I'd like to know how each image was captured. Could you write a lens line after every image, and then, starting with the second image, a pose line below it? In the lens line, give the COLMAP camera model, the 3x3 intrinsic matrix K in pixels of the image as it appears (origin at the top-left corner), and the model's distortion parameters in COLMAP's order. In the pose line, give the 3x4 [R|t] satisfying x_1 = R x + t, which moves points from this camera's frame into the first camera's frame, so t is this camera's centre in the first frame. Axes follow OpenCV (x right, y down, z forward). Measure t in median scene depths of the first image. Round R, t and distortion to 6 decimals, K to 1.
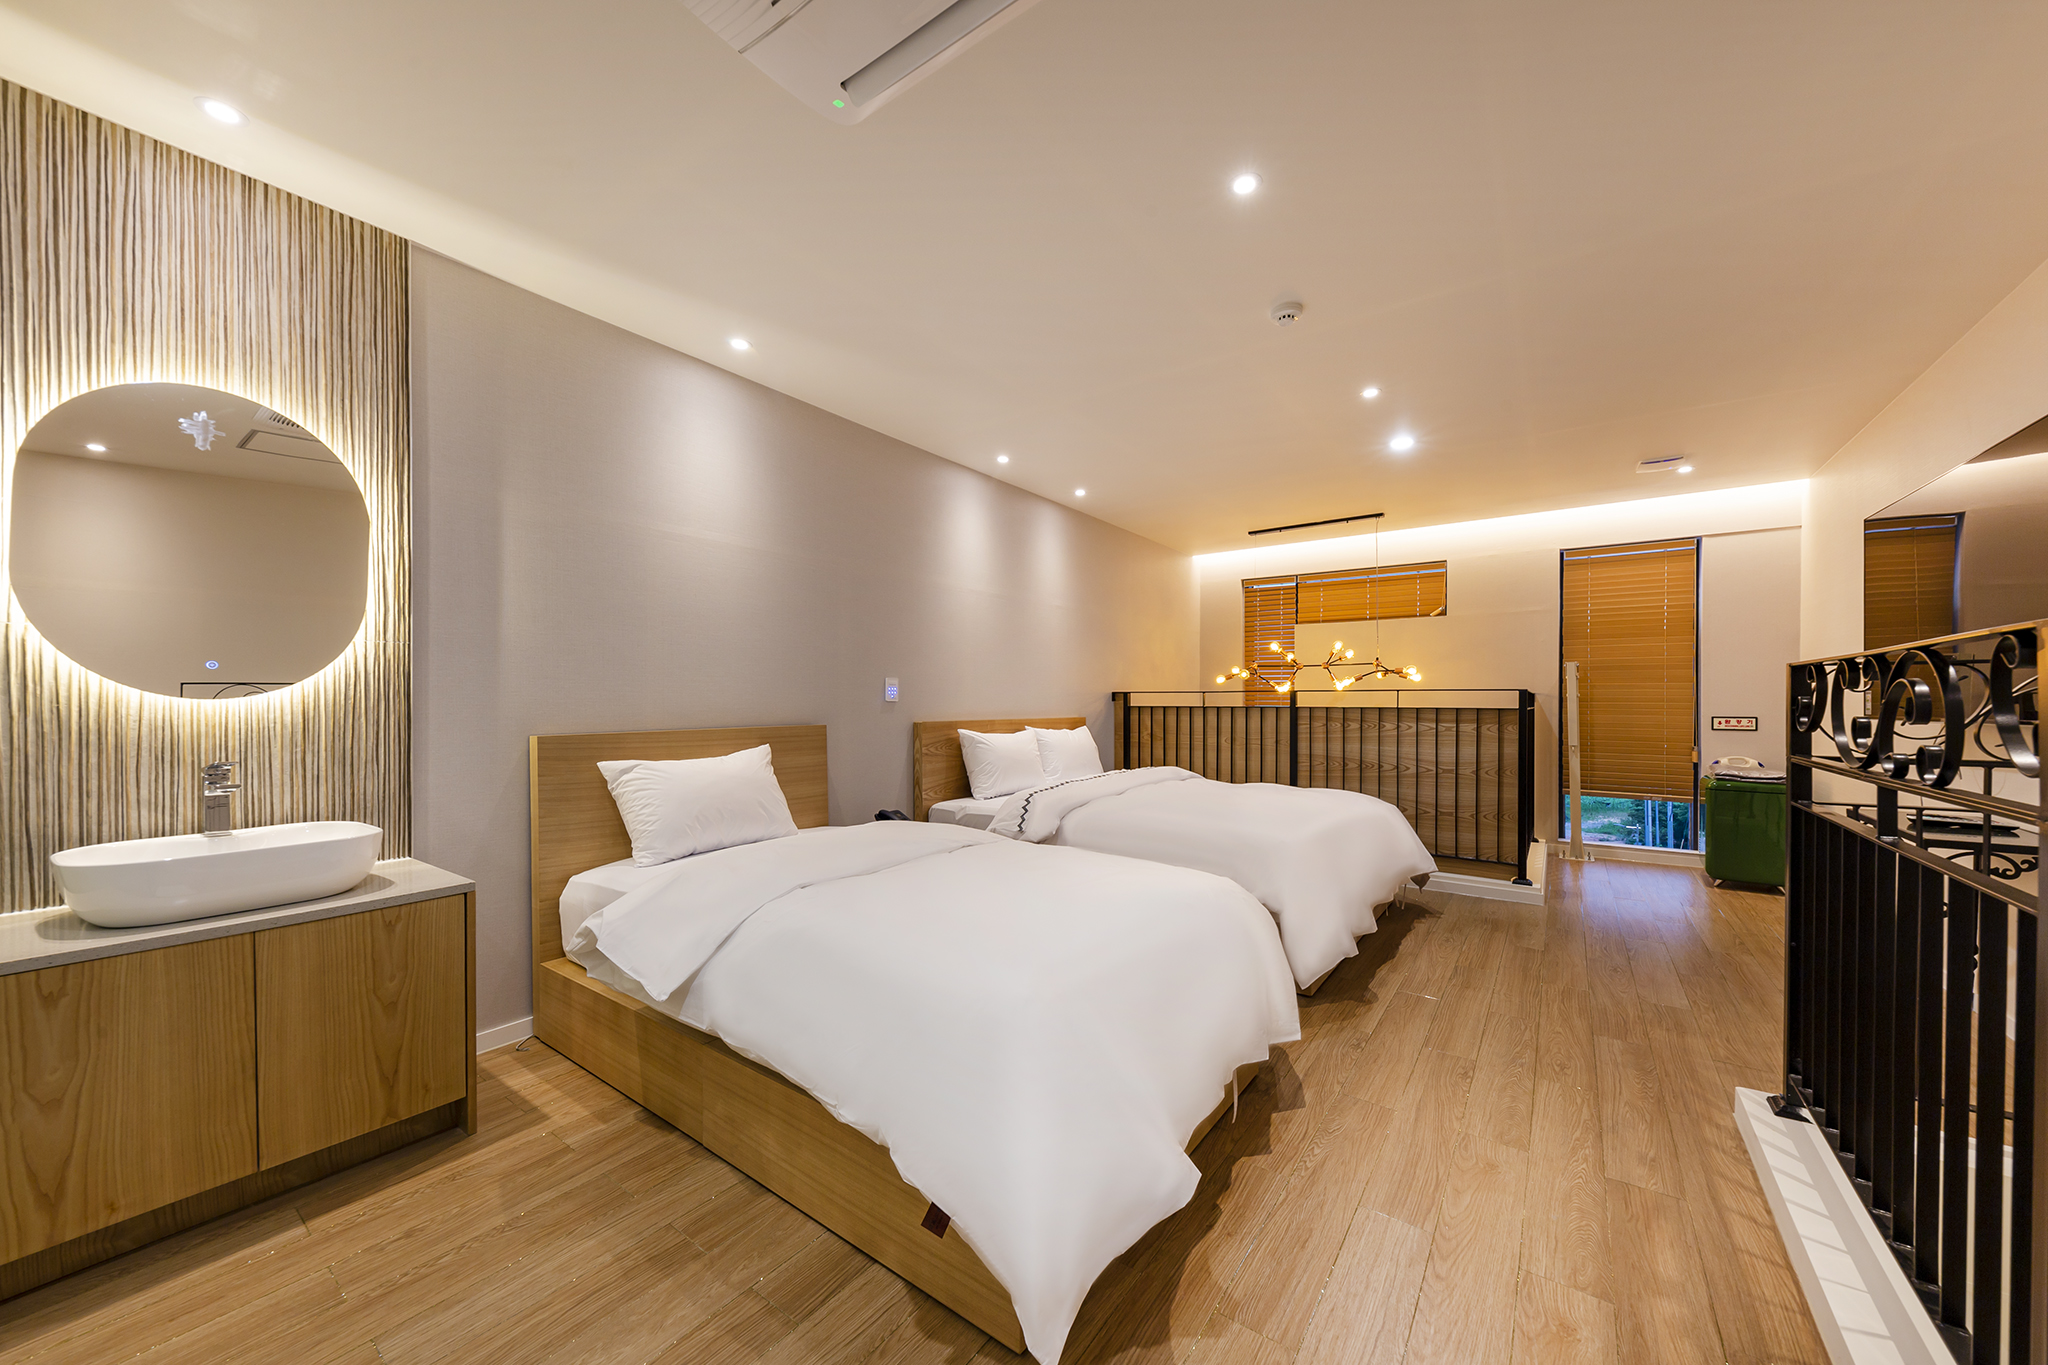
lens RADIAL K [[708.7, 0, 1009.0], [0, 708.7, 686.2], [0, 0, 1]] dist [0.017835, -0.010895]
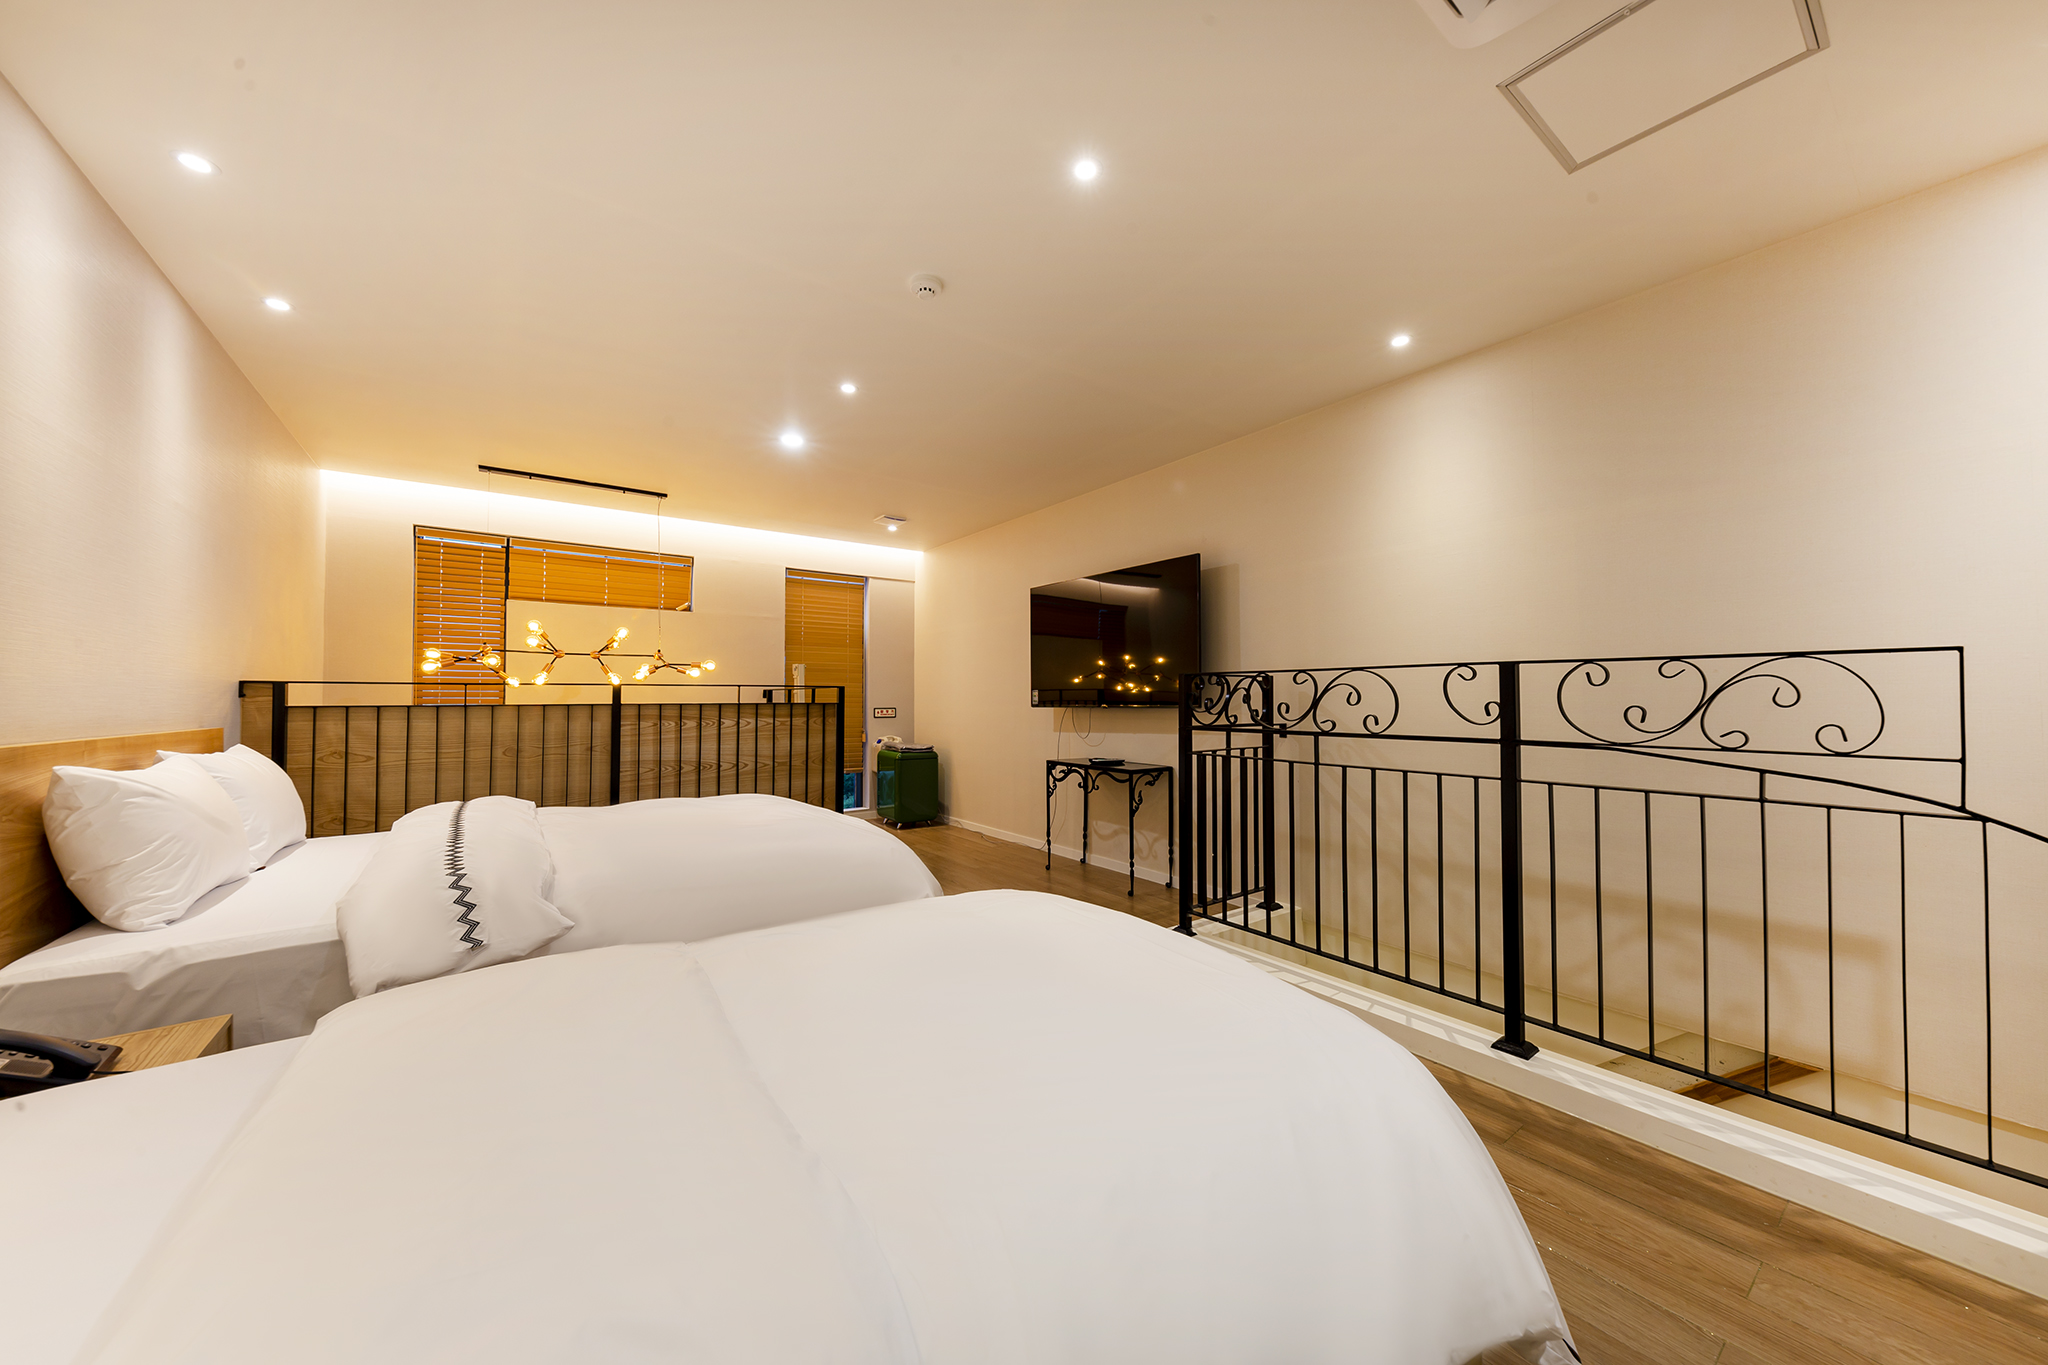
lens RADIAL K [[708.7, 0, 1009.0], [0, 708.7, 686.2], [0, 0, 1]] dist [0.017835, -0.010895]
pose [[0.298148, 0.014775, 0.954405, -0.274774], [-0.020106, 0.999756, -0.009196, 0.007784], [-0.954308, -0.016448, 0.298373, 0.360266]]
